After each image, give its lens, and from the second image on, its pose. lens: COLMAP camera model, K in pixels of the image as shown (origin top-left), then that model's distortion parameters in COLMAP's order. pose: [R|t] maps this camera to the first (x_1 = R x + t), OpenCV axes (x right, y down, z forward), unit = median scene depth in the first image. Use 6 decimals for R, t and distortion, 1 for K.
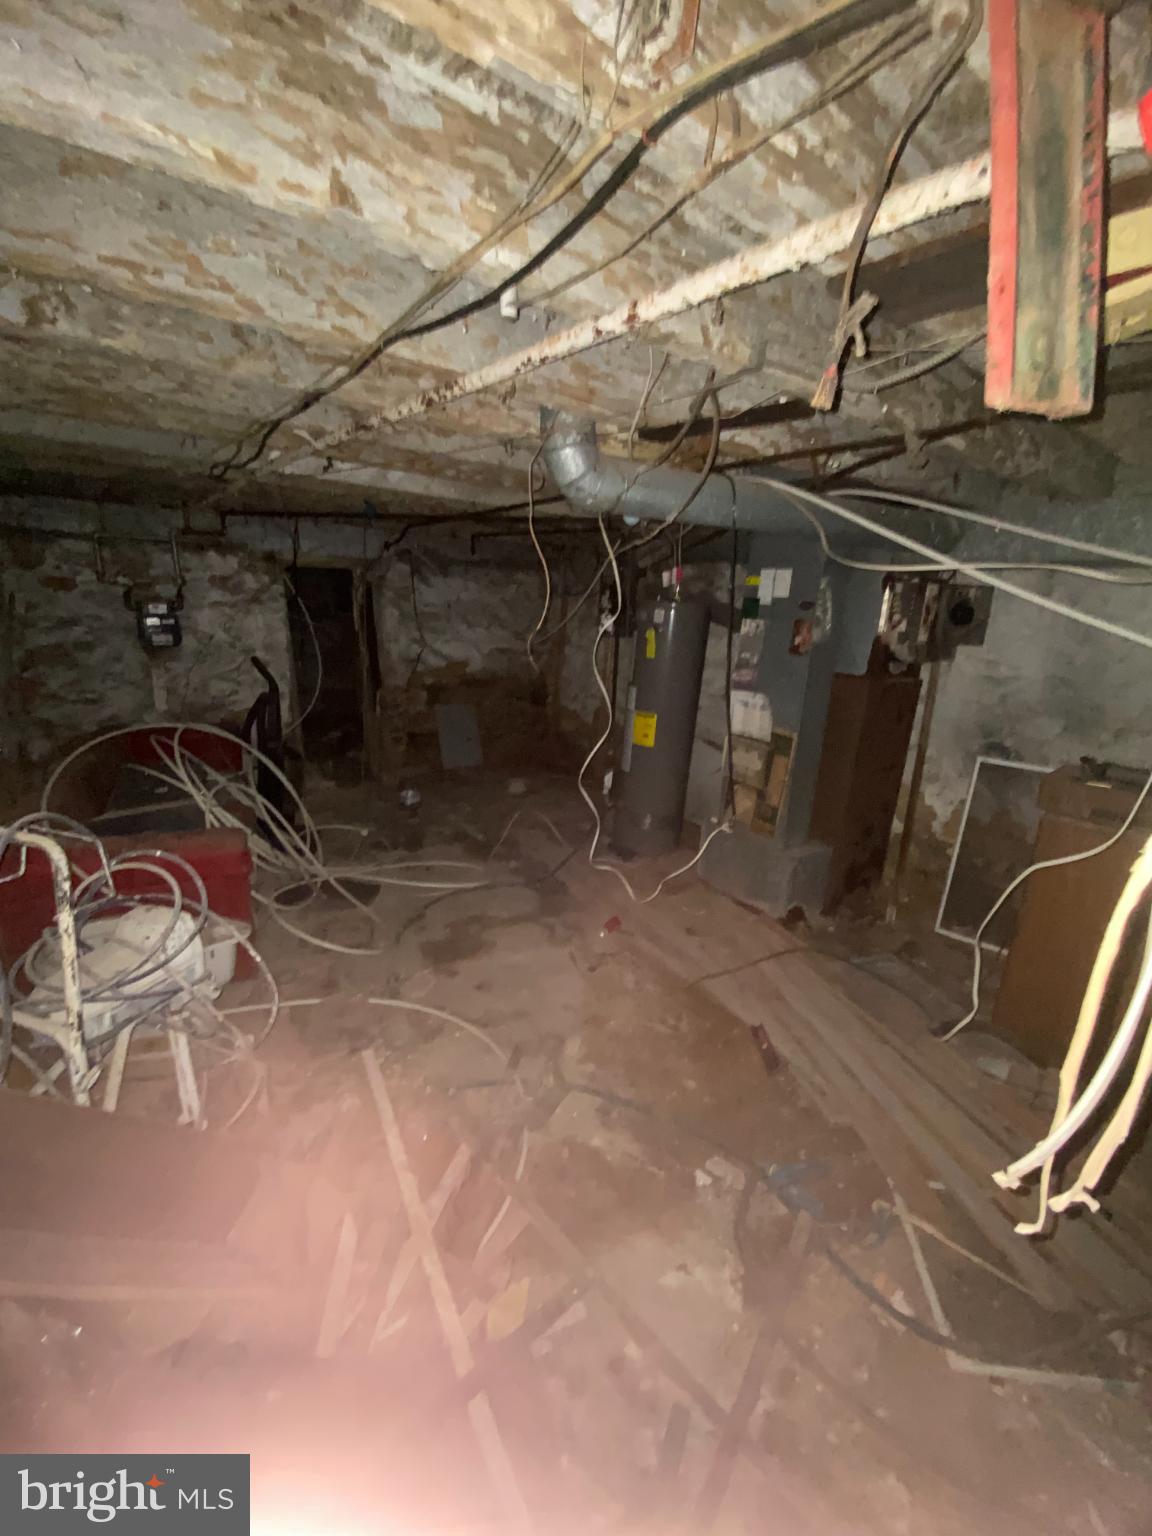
lens RADIAL K [[610.3, 0, 577.9], [0, 610.3, 790.6], [0, 0, 1]] dist [0.014427, -0.018751]
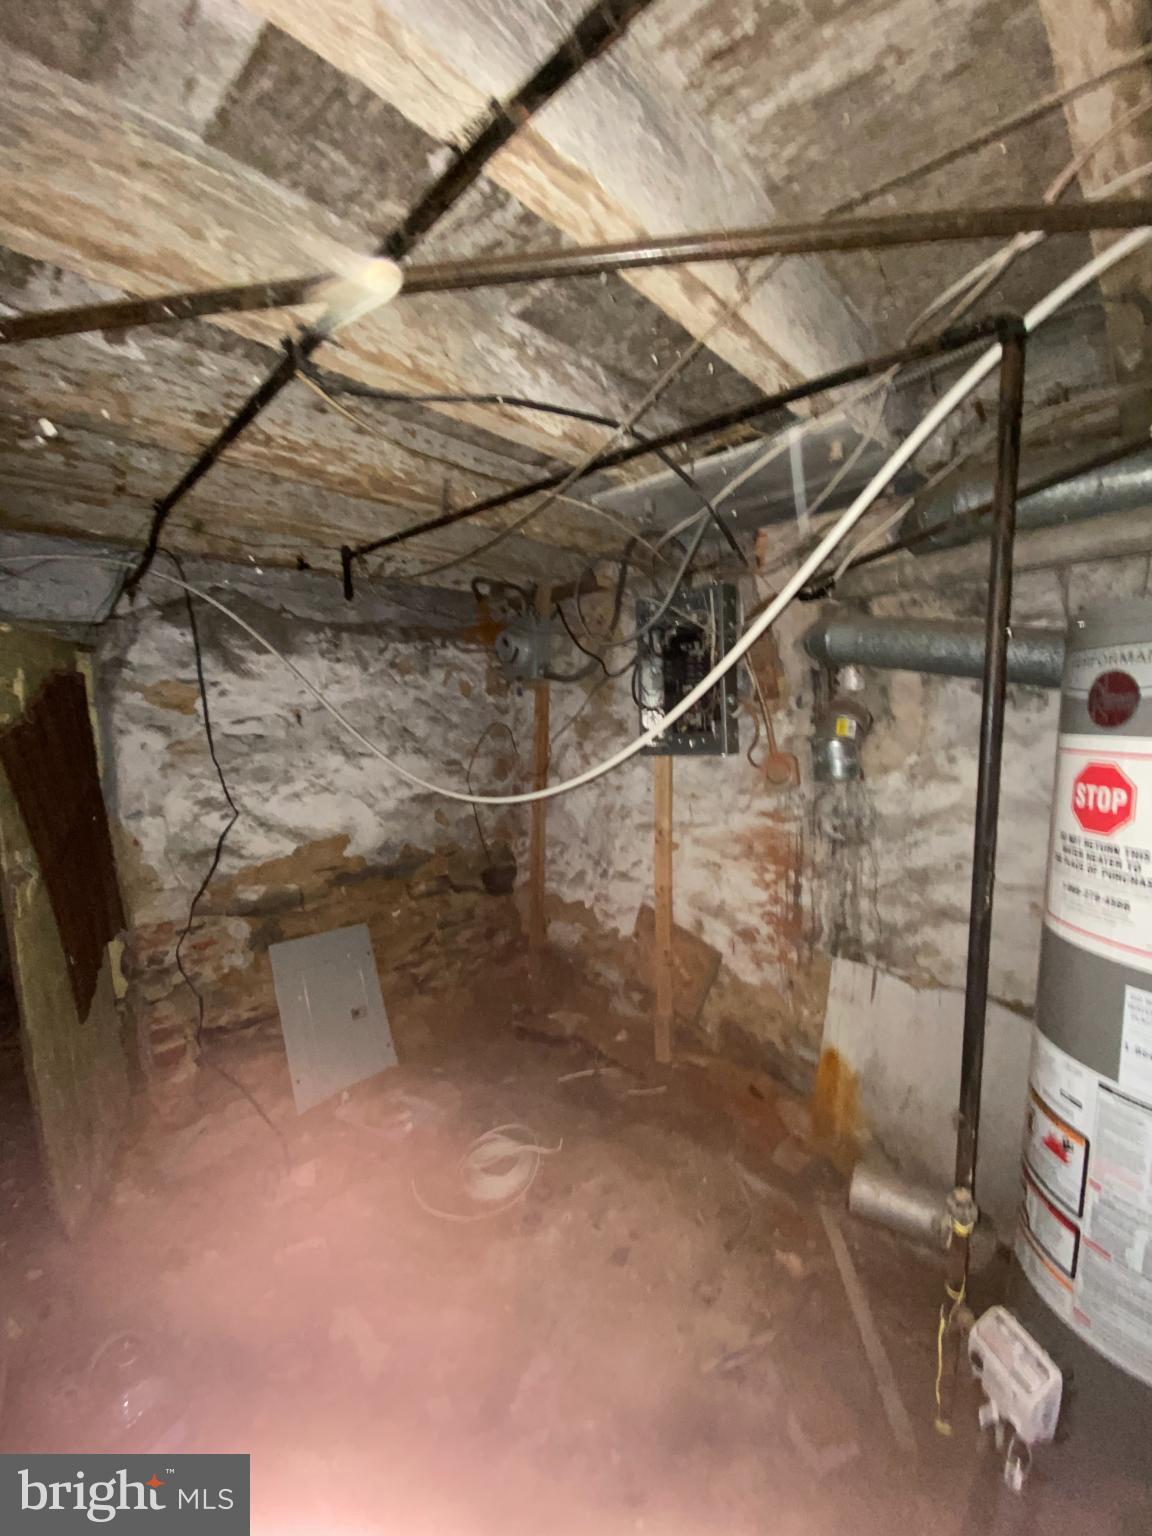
lens RADIAL K [[615.9, 0, 576.0], [0, 615.9, 768.0], [0, 0, 1]] dist [0.013950, -0.019909]
pose [[0.982093, -0.086176, 0.167535, -0.093737], [0.119360, 0.972623, -0.199393, -0.158506], [-0.145765, 0.215819, 0.965492, 0.563158]]
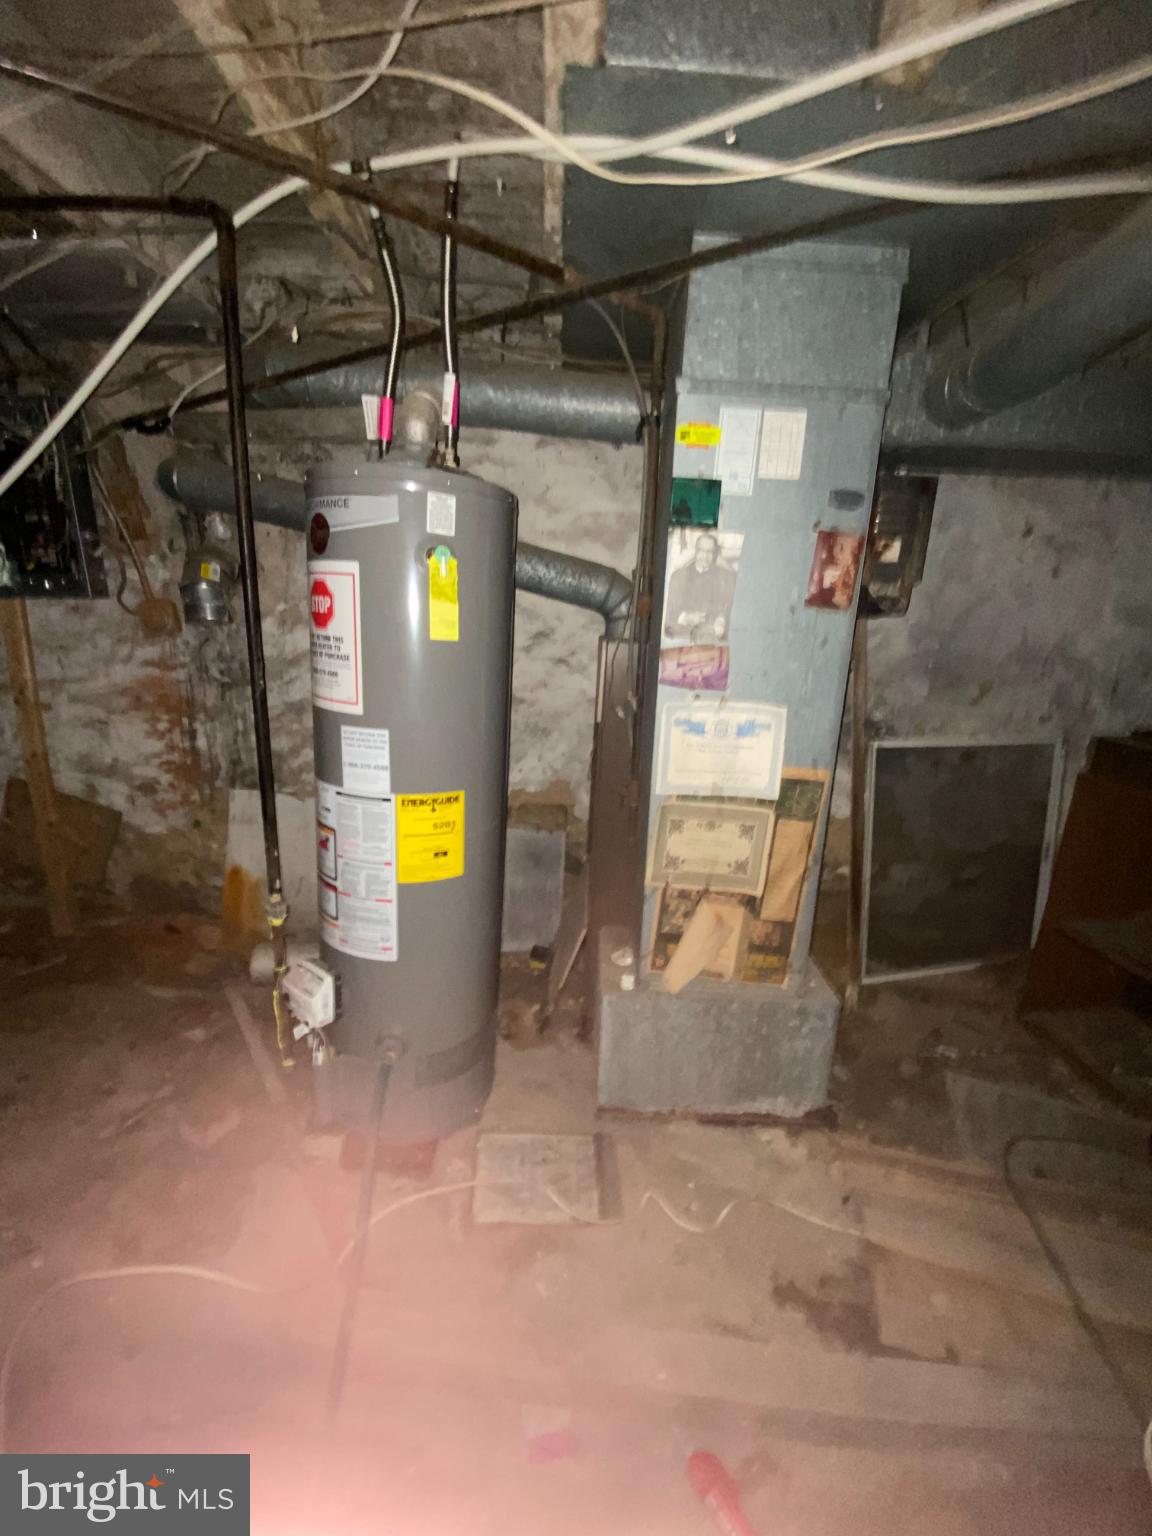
lens RADIAL K [[615.9, 0, 576.0], [0, 615.9, 768.0], [0, 0, 1]] dist [0.013950, -0.019909]
pose [[0.563851, -0.236624, 0.791253, -0.082301], [0.227612, 0.965496, 0.126534, -0.115029], [-0.793892, 0.108752, 0.598254, 0.488684]]
